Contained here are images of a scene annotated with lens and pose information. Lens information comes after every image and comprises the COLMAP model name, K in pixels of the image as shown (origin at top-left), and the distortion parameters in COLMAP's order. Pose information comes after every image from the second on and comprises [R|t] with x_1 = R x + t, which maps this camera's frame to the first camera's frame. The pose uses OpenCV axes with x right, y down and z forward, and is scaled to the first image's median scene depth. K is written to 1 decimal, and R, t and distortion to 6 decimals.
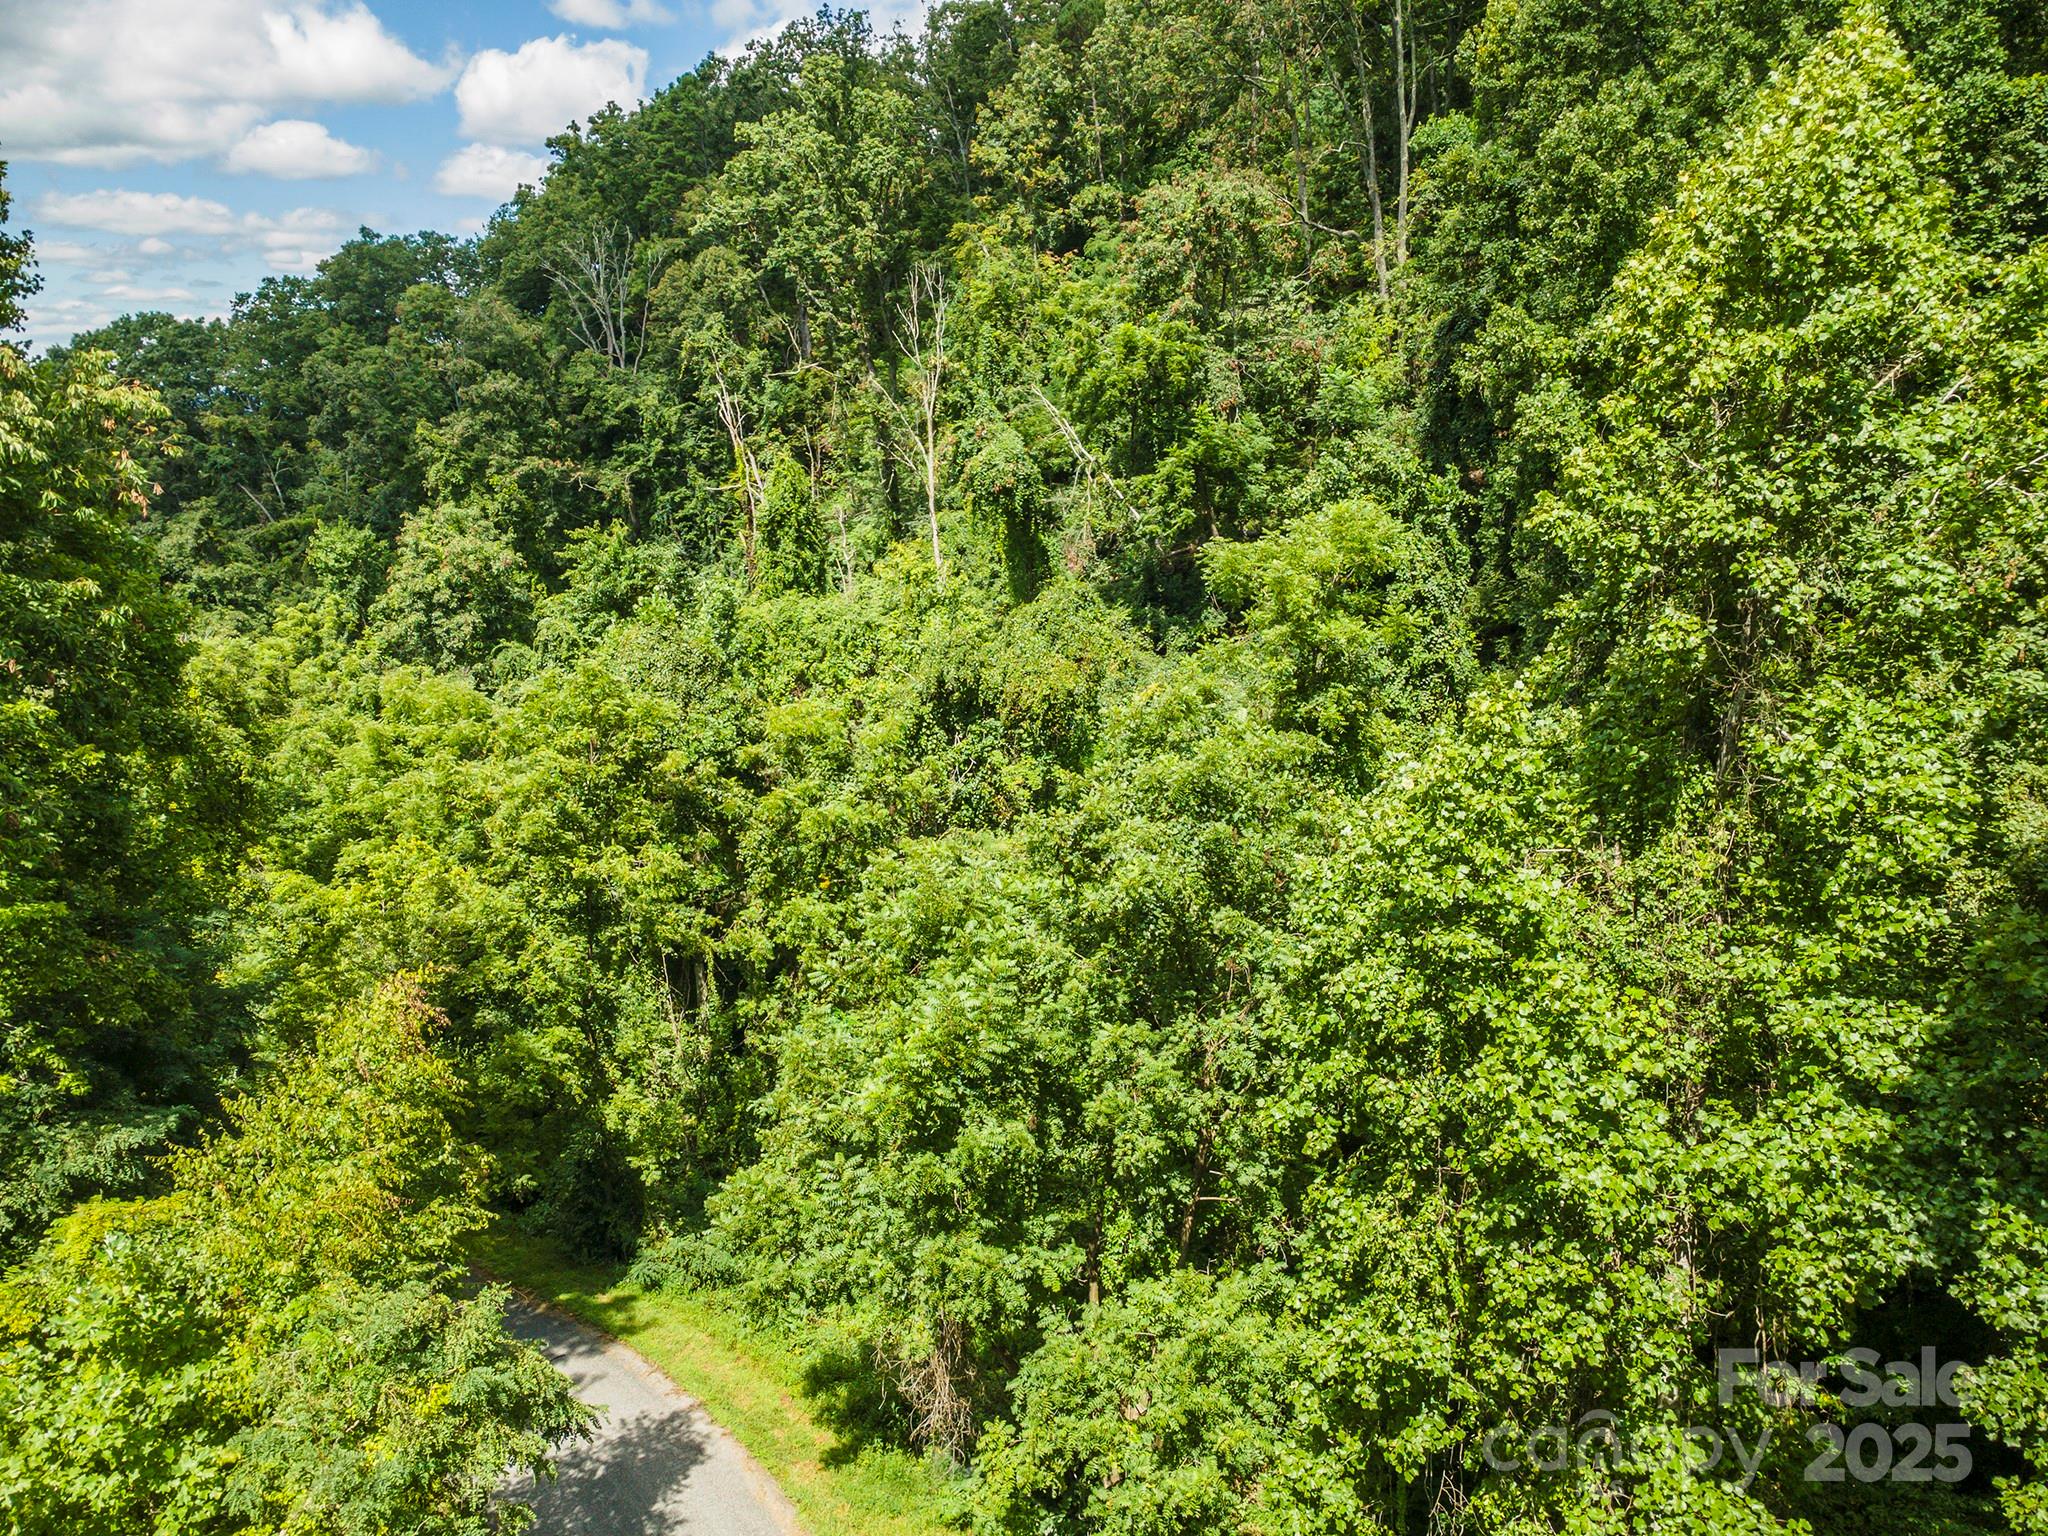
lens RADIAL K [[1483.5, 0, 1013.9], [0, 1483.5, 774.7], [0, 0, 1]] dist [0.041985, 0.022850]
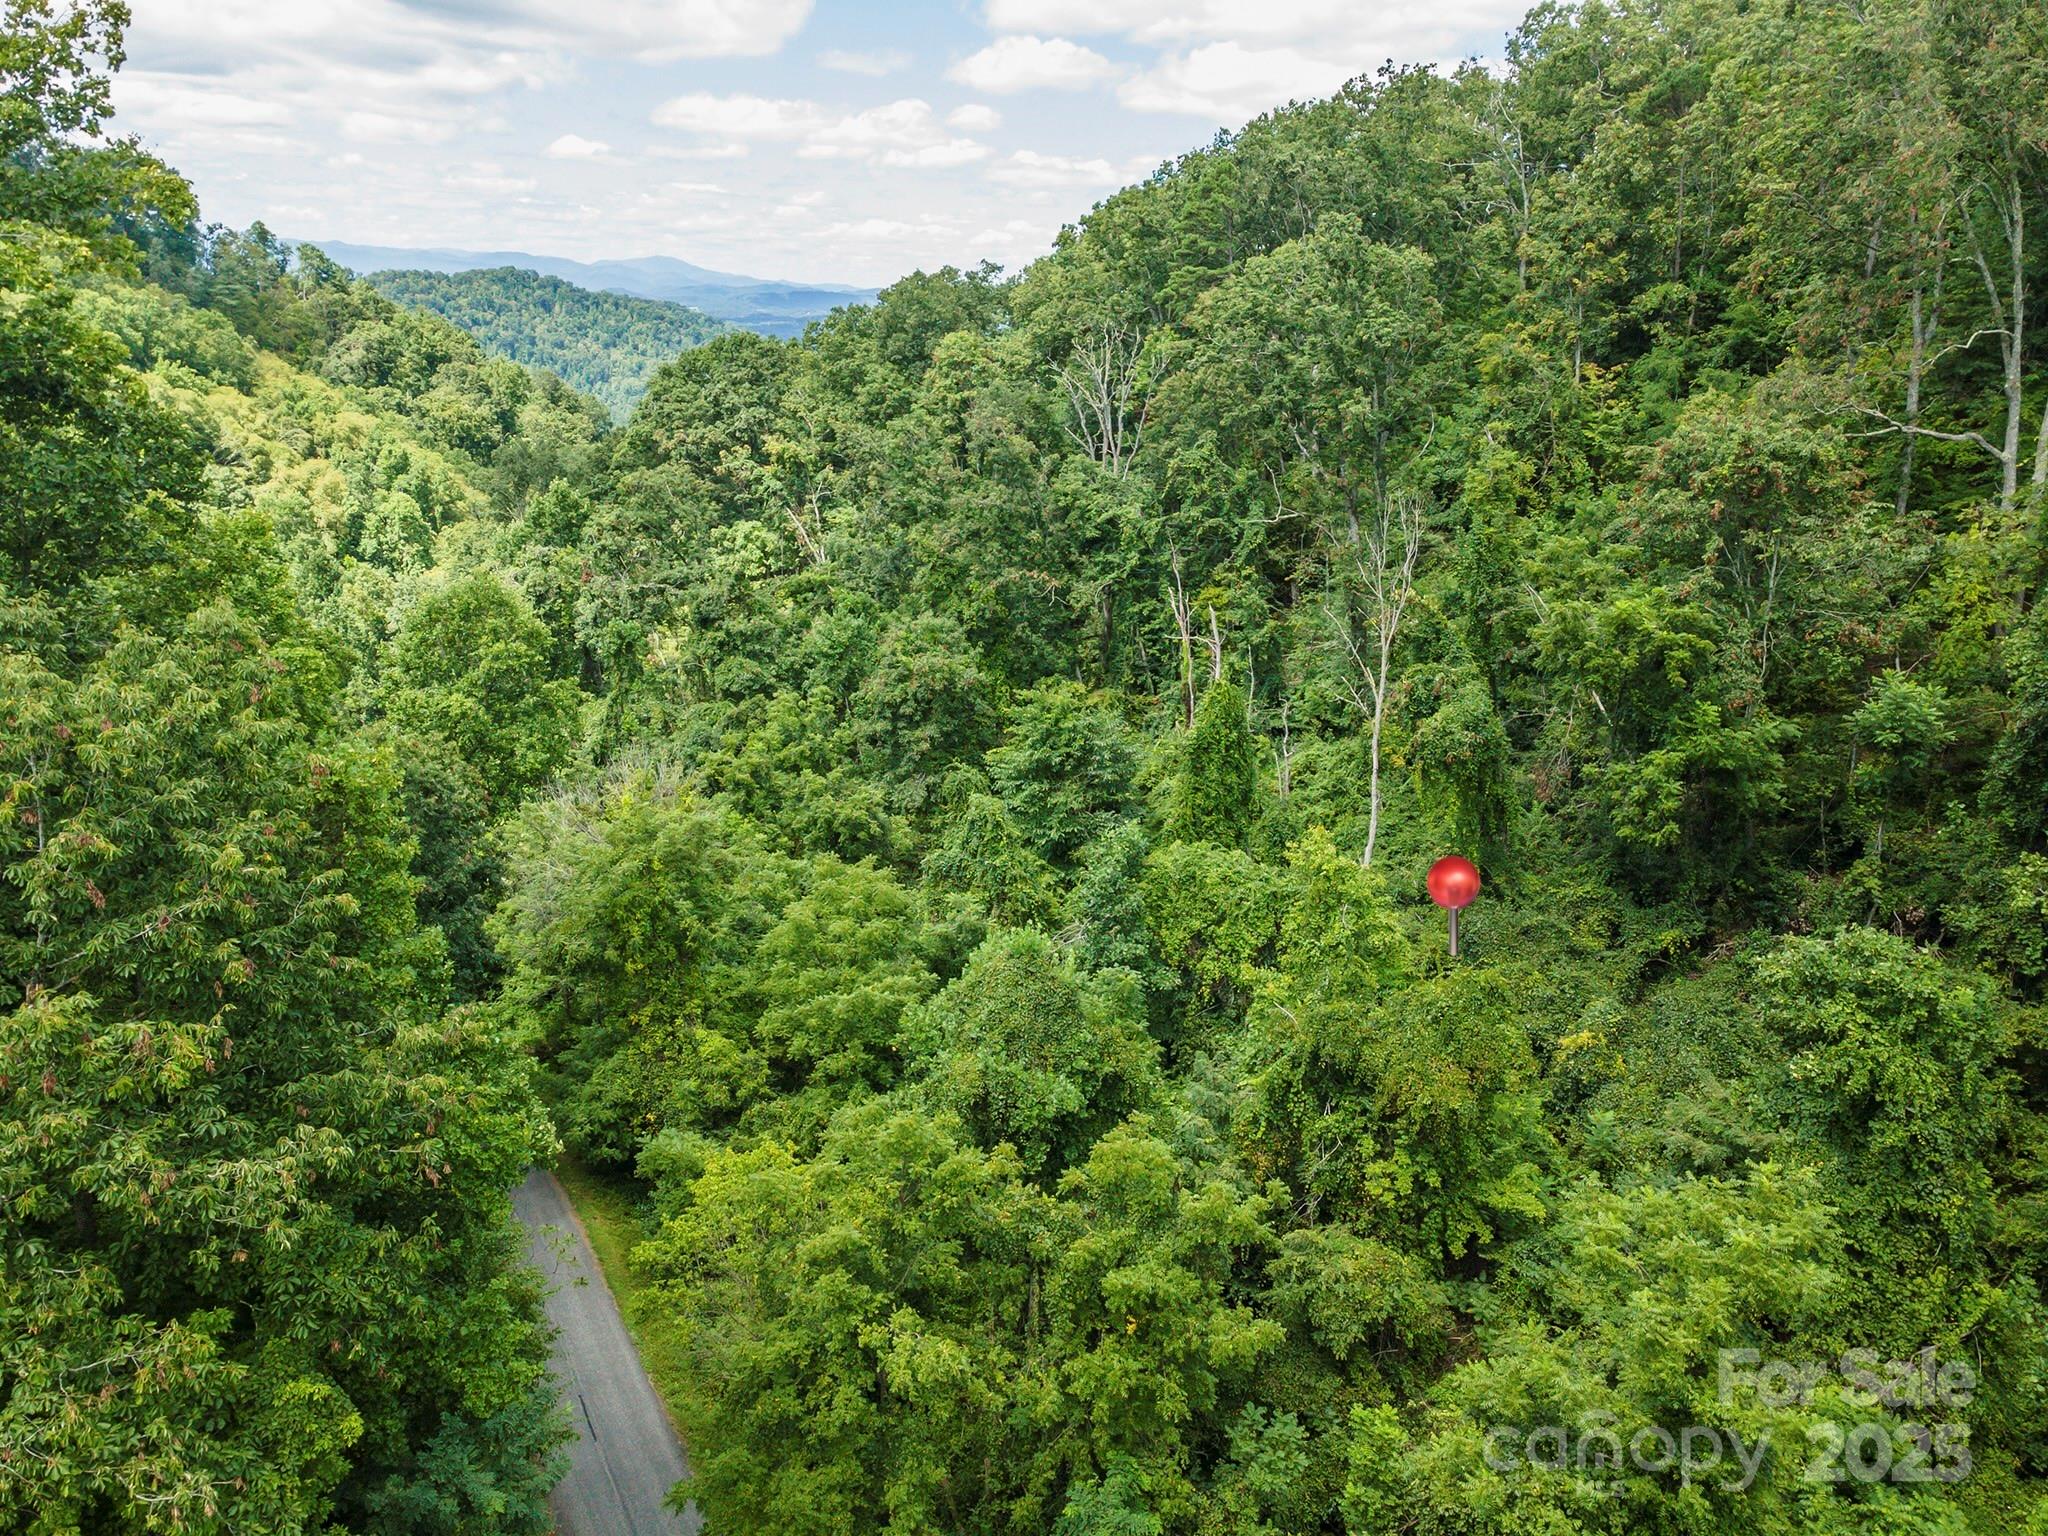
lens RADIAL K [[1483.5, 0, 1020.0], [0, 1483.5, 762.1], [0, 0, 1]] dist [0.041985, 0.022850]
pose [[0.935758, 0.141556, -0.322984, 0.029116], [-0.122353, 0.989328, 0.079115, -0.163170], [0.330737, -0.034515, 0.943092, 0.043368]]
